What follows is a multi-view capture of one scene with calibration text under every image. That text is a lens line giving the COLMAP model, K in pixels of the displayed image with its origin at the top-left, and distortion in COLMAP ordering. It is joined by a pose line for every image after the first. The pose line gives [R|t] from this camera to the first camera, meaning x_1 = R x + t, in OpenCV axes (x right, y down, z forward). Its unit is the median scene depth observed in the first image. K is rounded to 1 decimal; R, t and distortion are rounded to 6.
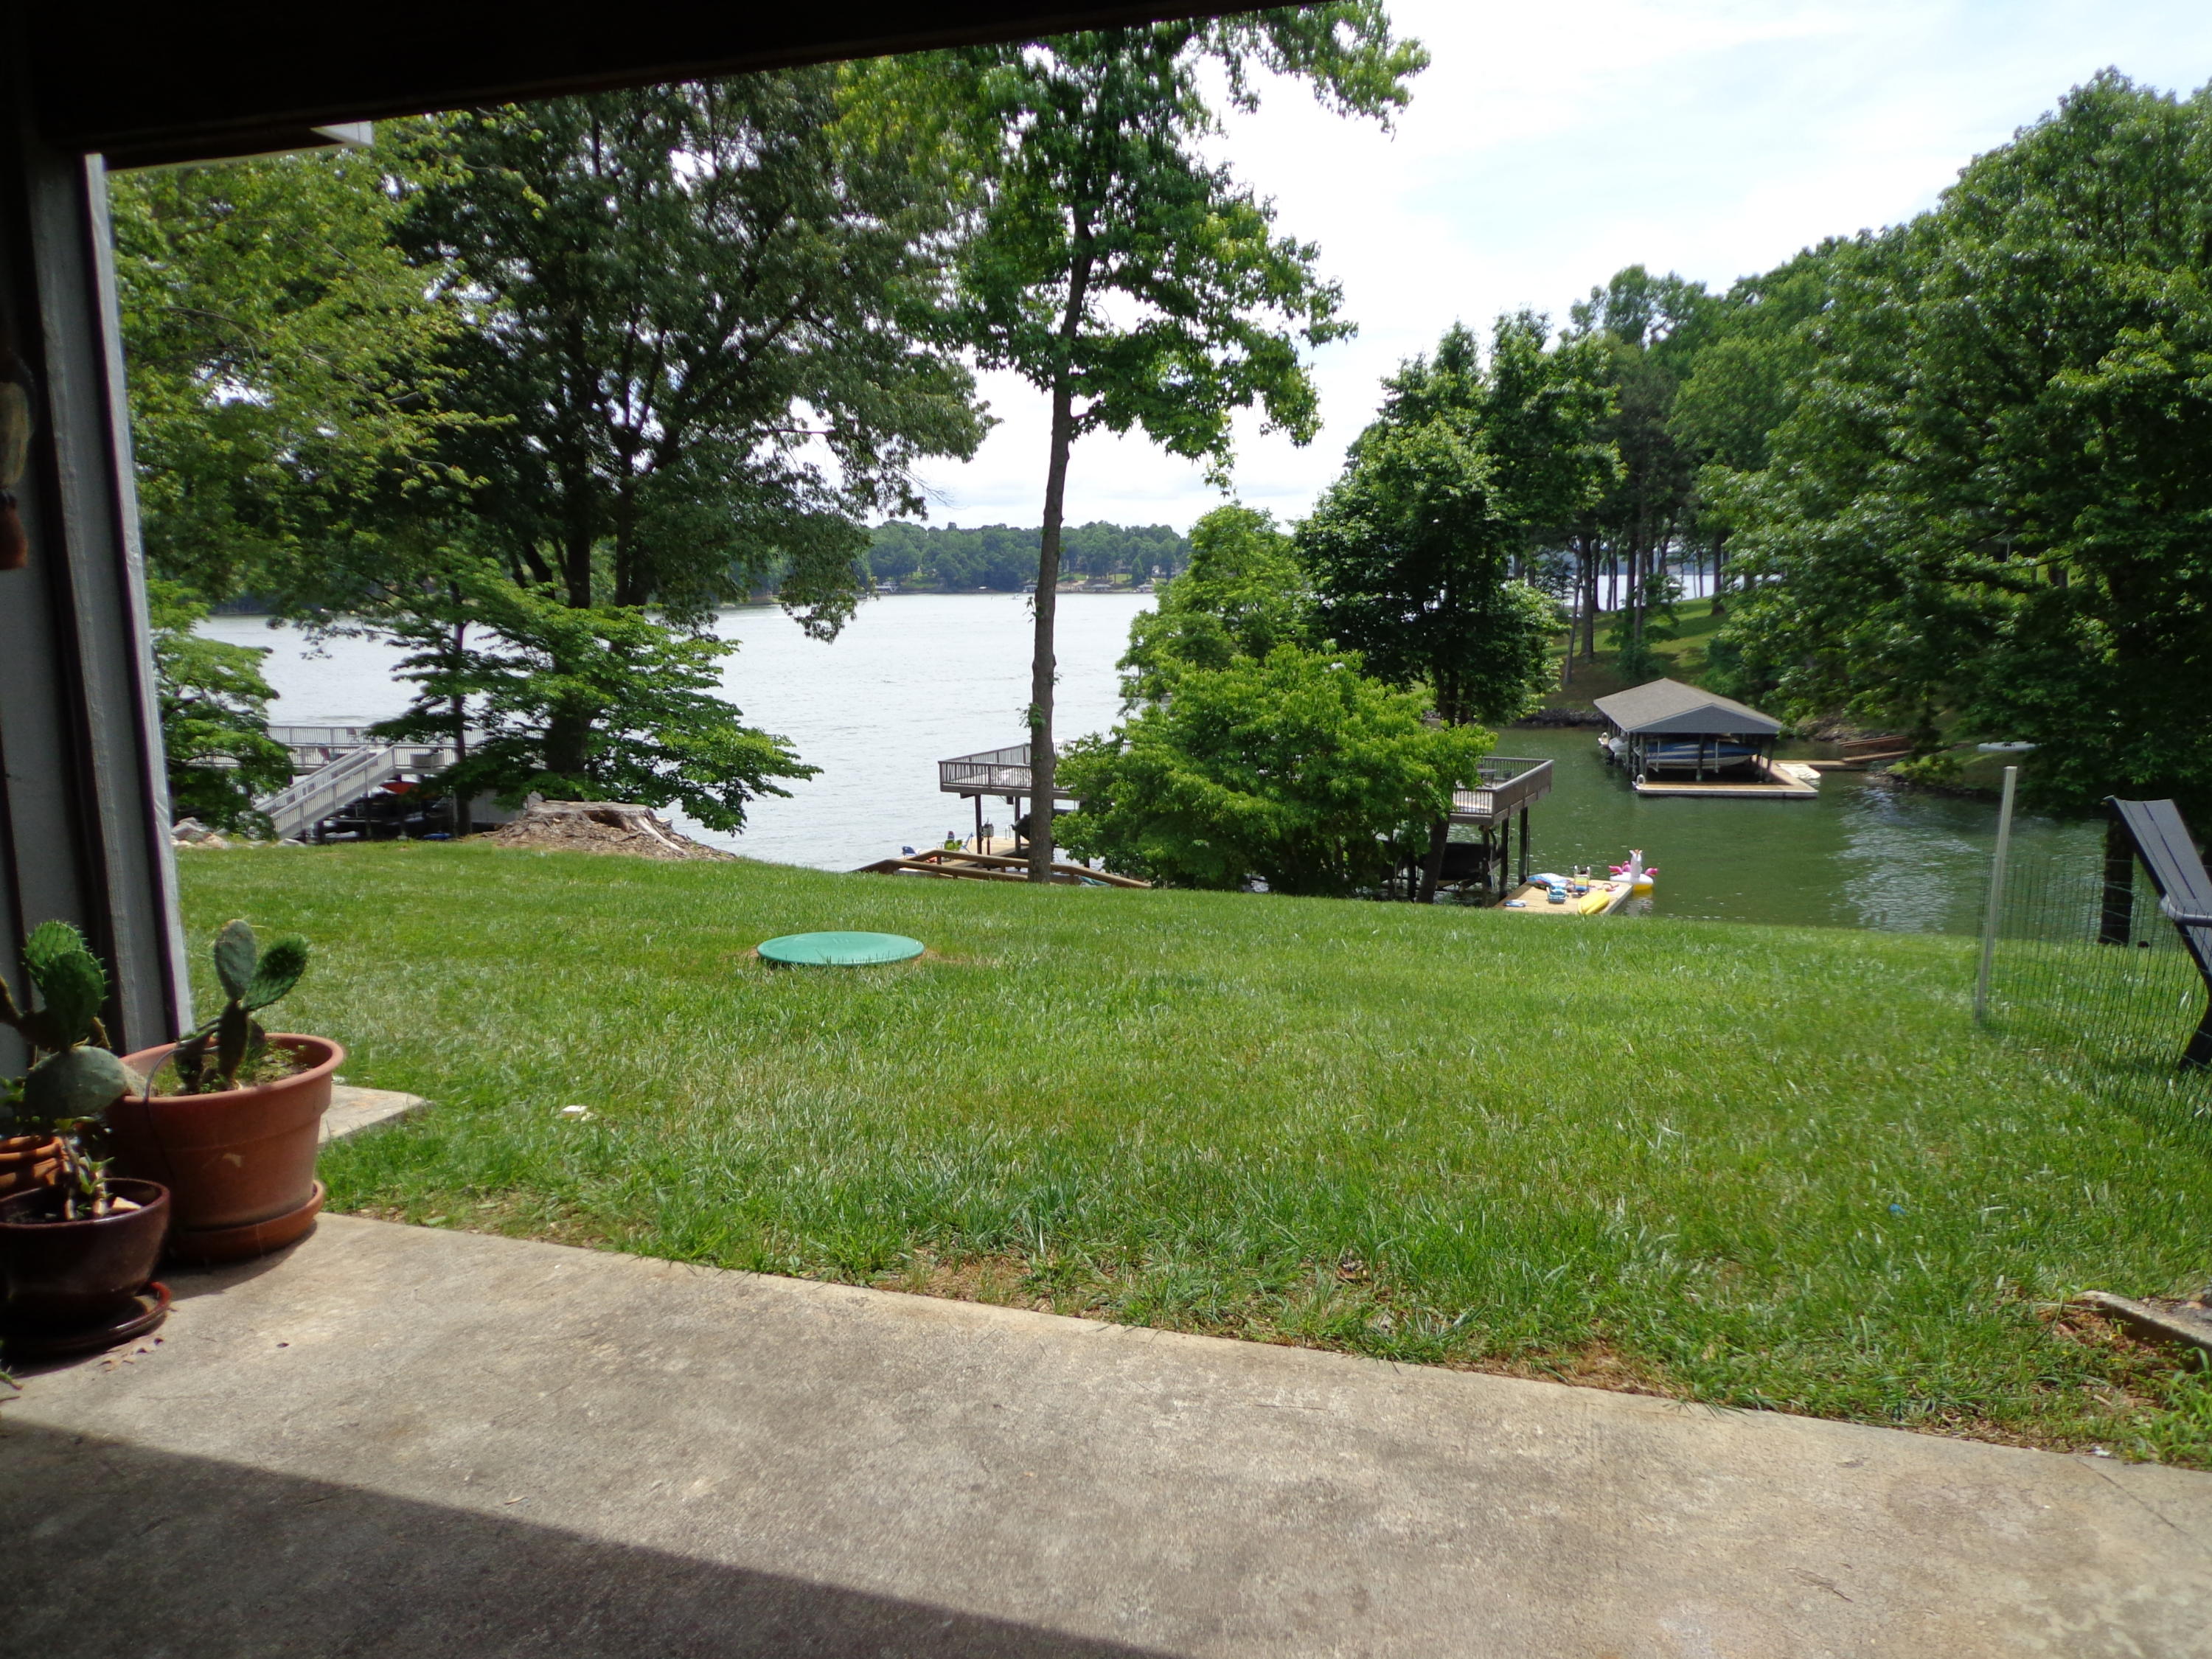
lens RADIAL K [[1635.1, 0, 1120.6], [0, 1635.1, 816.2], [0, 0, 1]] dist [0.000763, 0.010247]
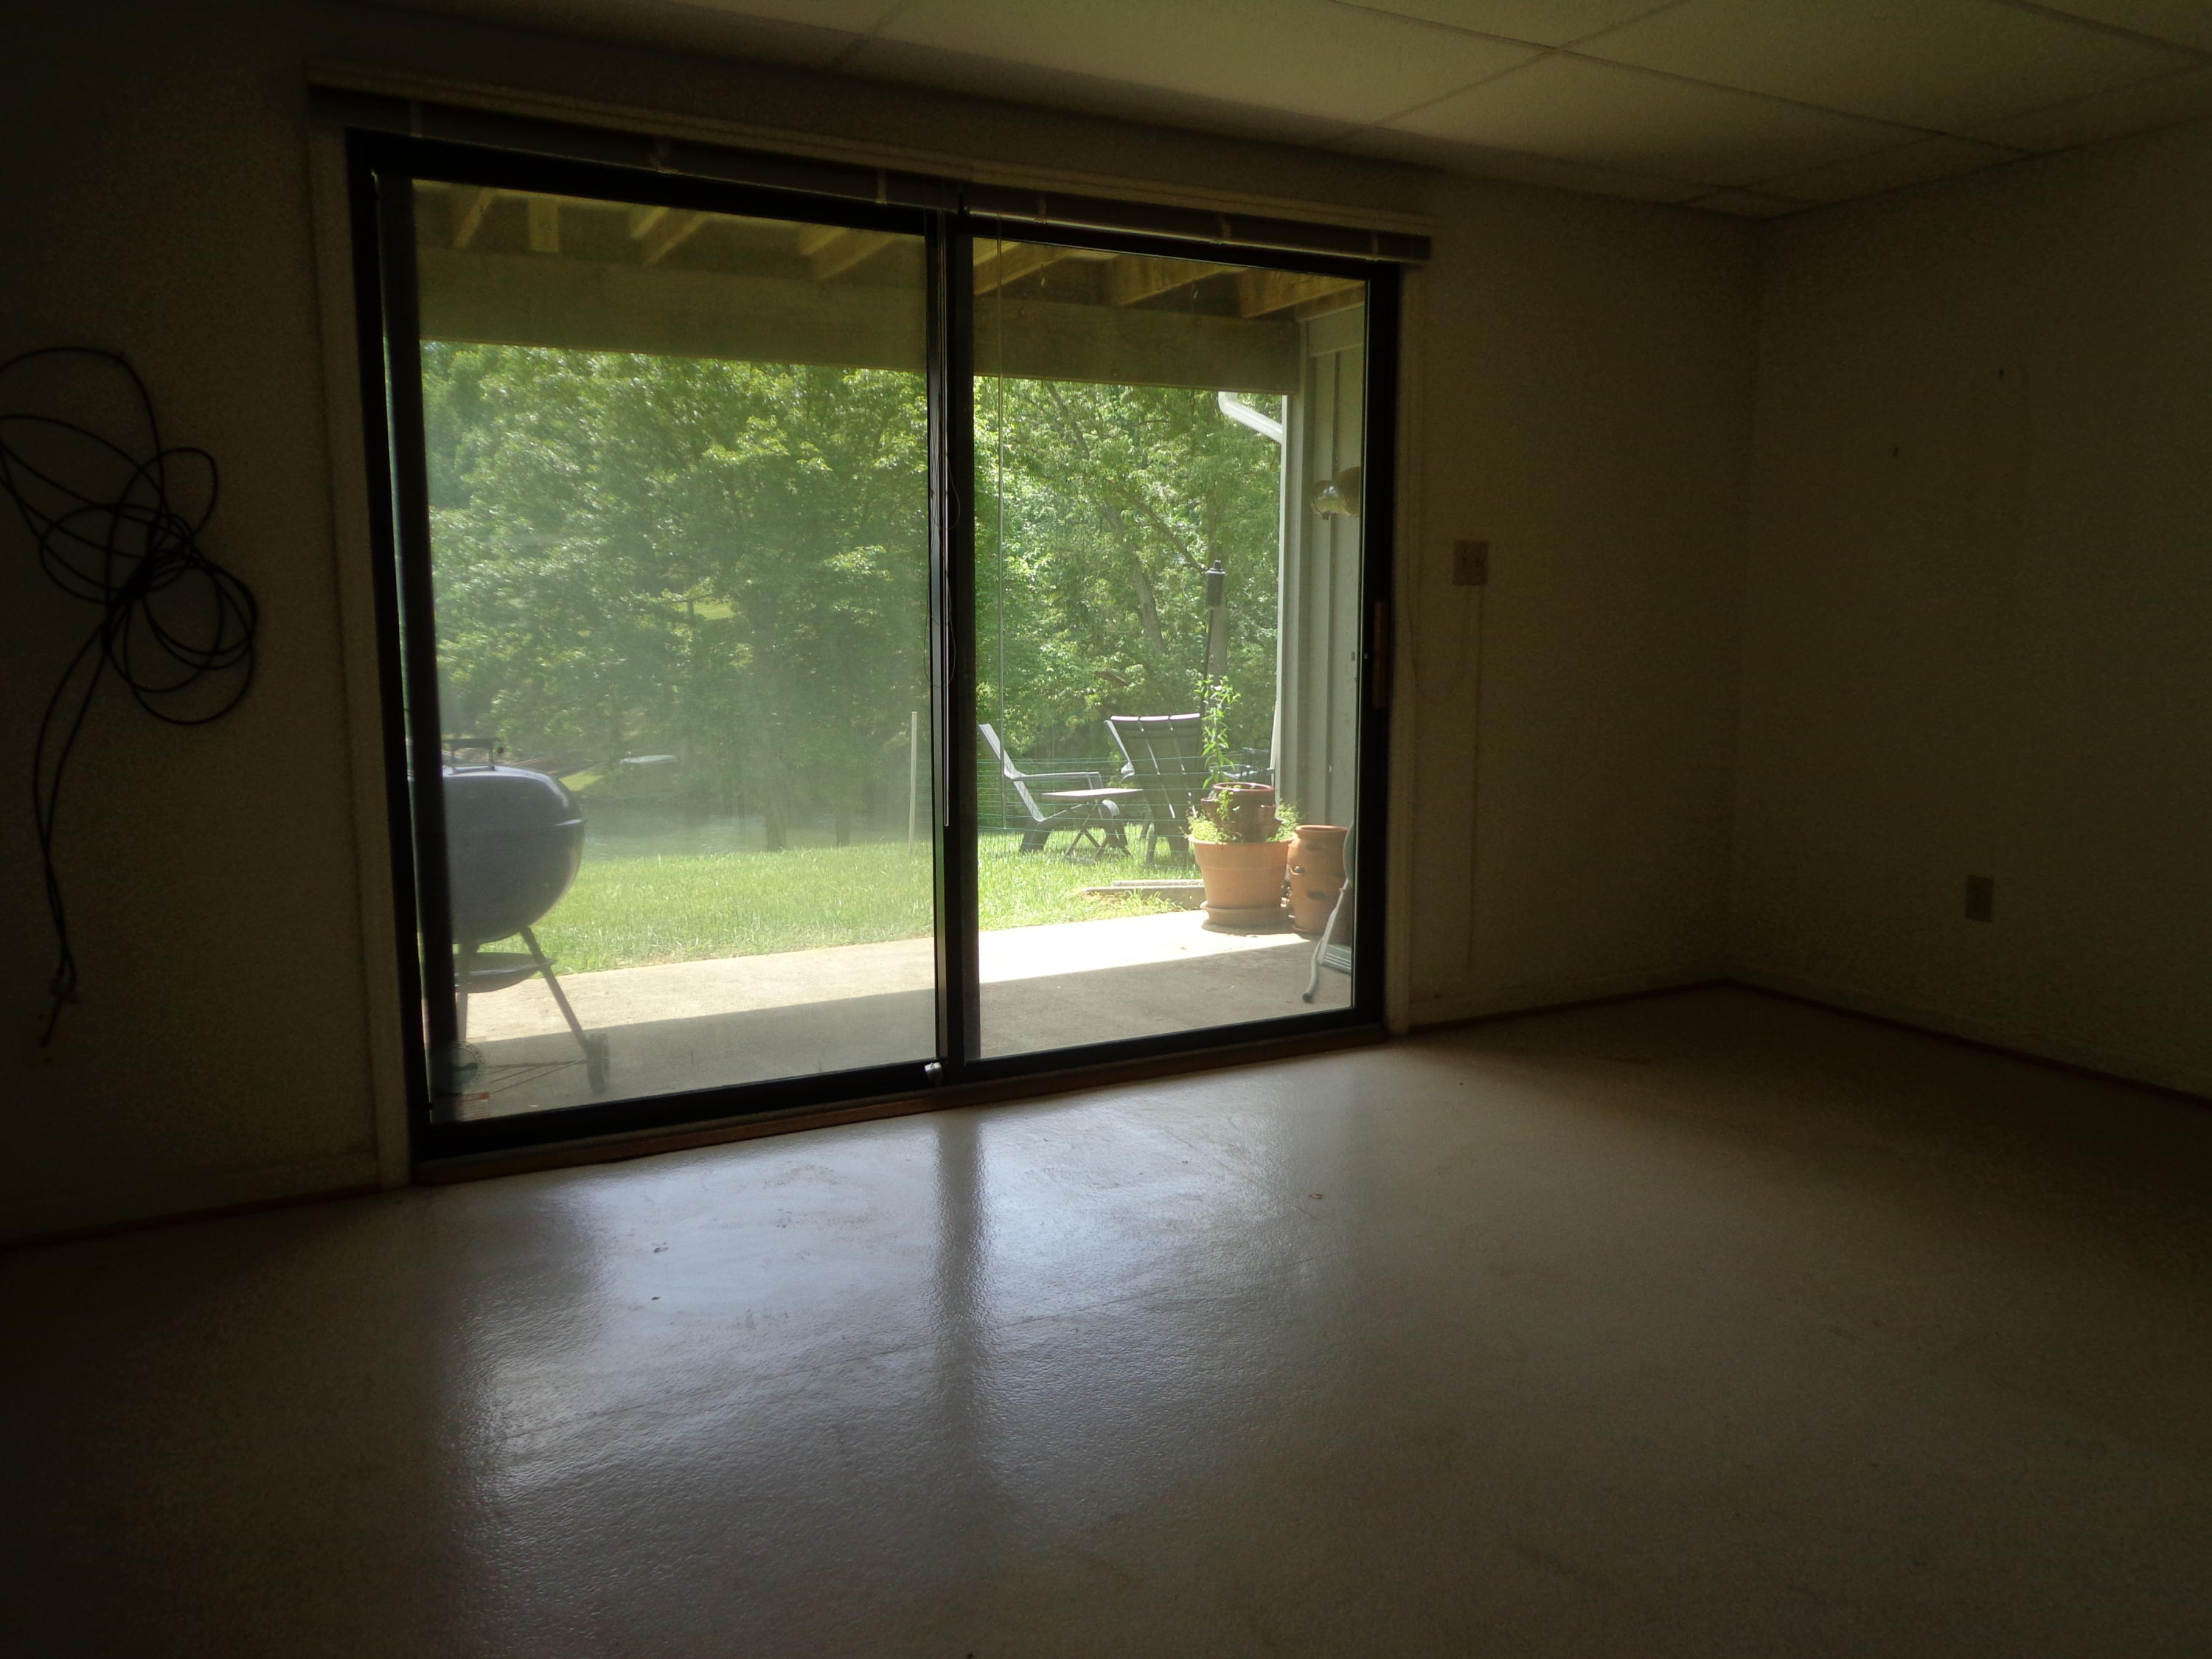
lens RADIAL K [[1635.1, 0, 1107.2], [0, 1635.1, 840.6], [0, 0, 1]] dist [0.000763, 0.010247]
pose [[0.698644, -0.094445, 0.709208, -0.107376], [0.098004, 0.994538, 0.035897, 0.011674], [-0.708725, 0.044426, 0.704085, -0.070131]]
